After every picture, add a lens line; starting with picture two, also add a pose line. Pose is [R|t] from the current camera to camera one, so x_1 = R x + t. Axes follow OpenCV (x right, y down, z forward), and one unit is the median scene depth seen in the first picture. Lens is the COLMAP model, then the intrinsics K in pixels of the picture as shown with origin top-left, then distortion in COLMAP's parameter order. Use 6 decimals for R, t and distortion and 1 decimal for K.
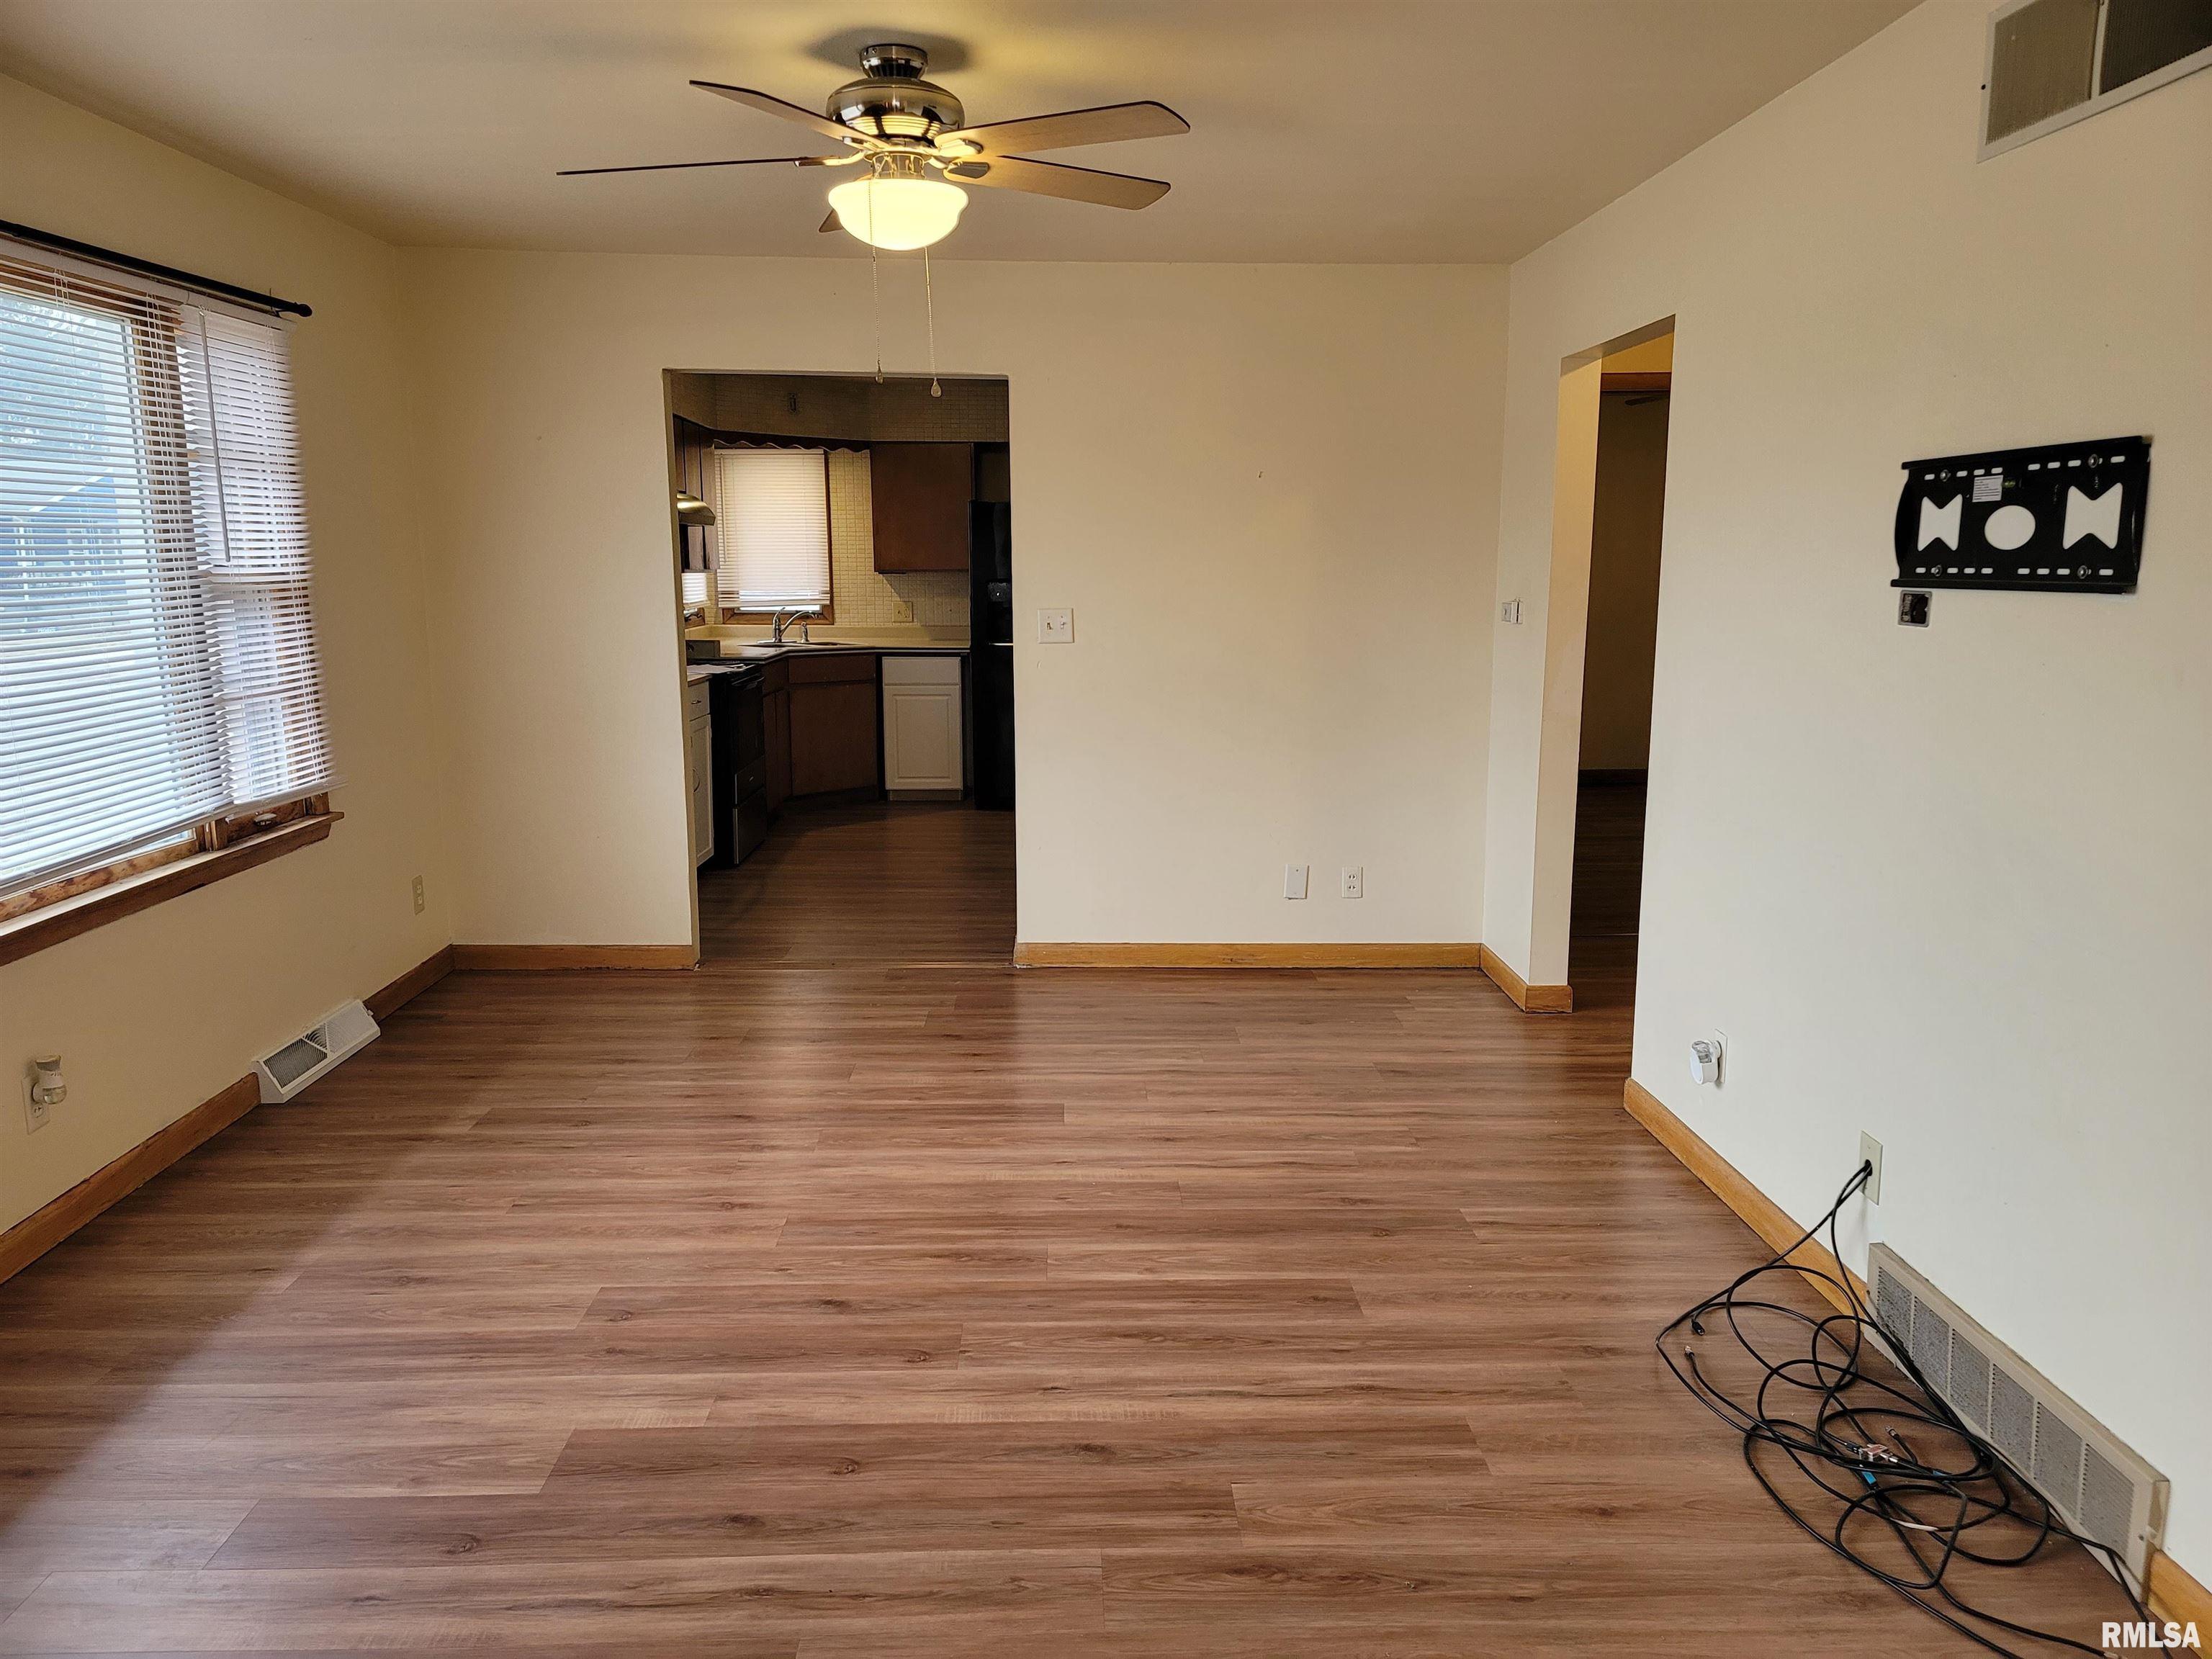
lens RADIAL K [[1613.1, 0, 1099.0], [0, 1613.1, 813.1], [0, 0, 1]] dist [0.080971, -0.071178]
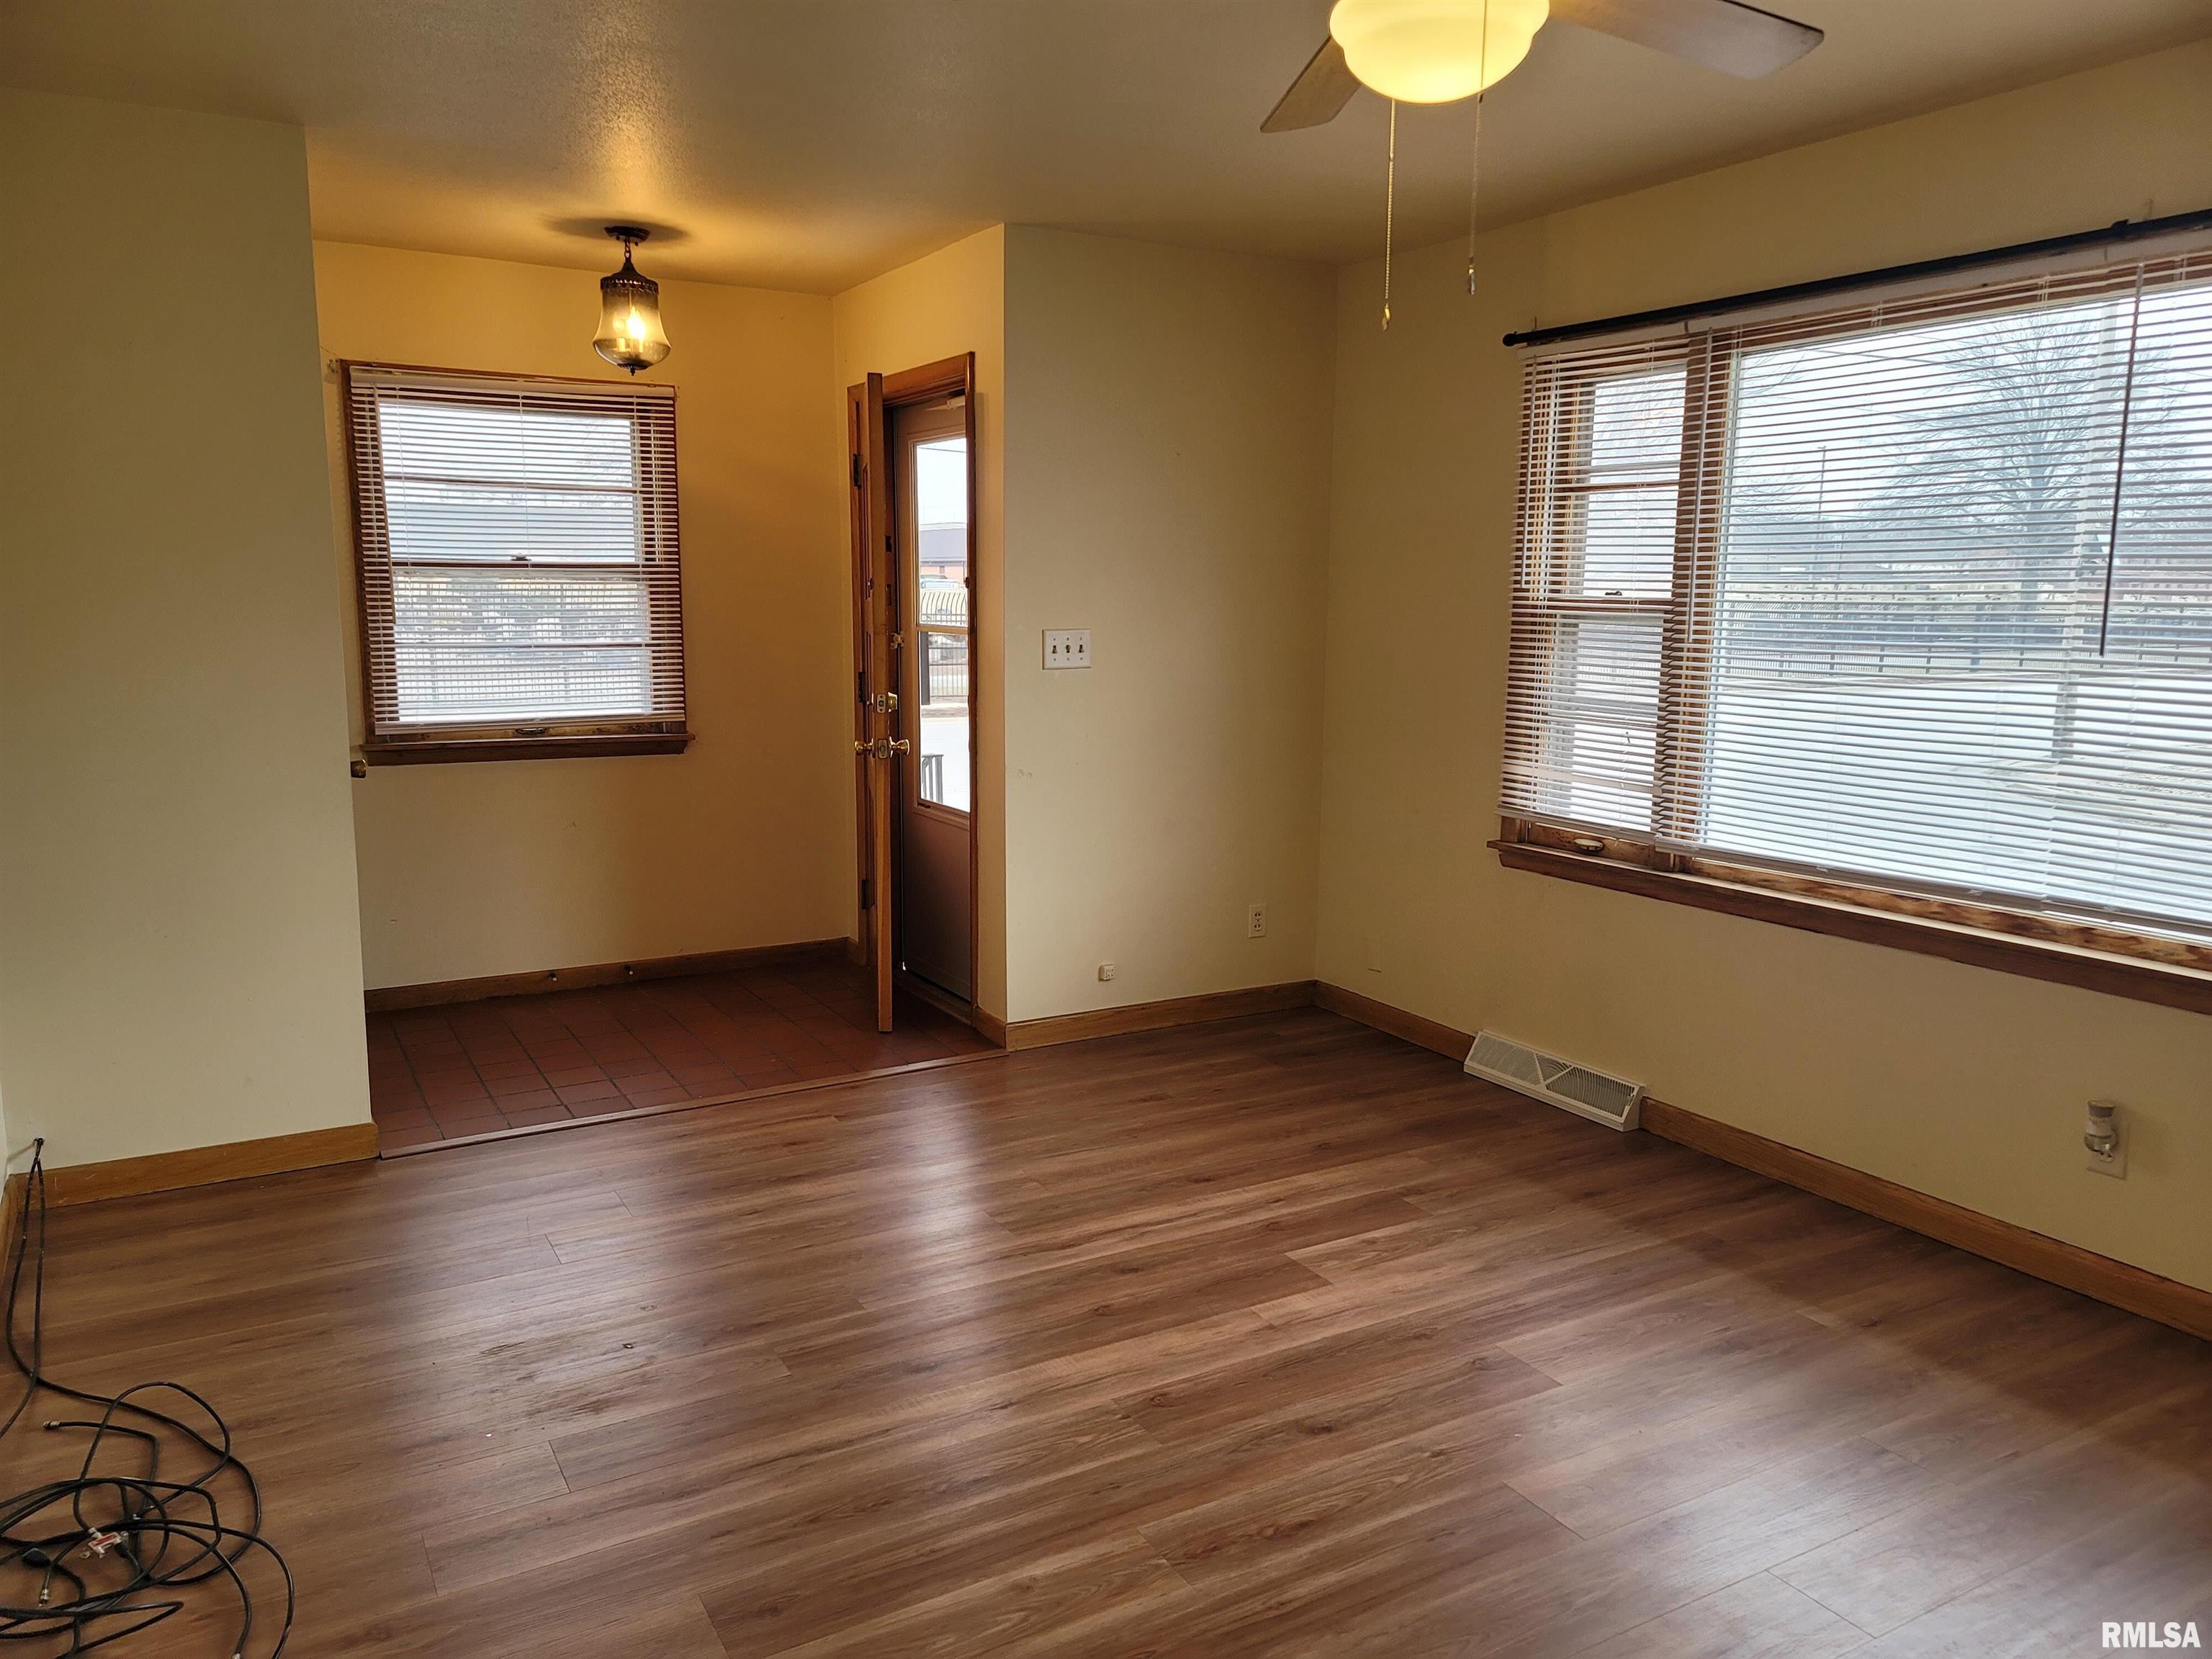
lens RADIAL K [[1613.1, 0, 1107.2], [0, 1613.1, 833.0], [0, 0, 1]] dist [0.080971, -0.071178]
pose [[-0.883092, 0.063224, -0.464920, 0.351700], [-0.083443, 0.953922, 0.288219, -0.264754], [0.461720, 0.293318, -0.837126, 1.746766]]
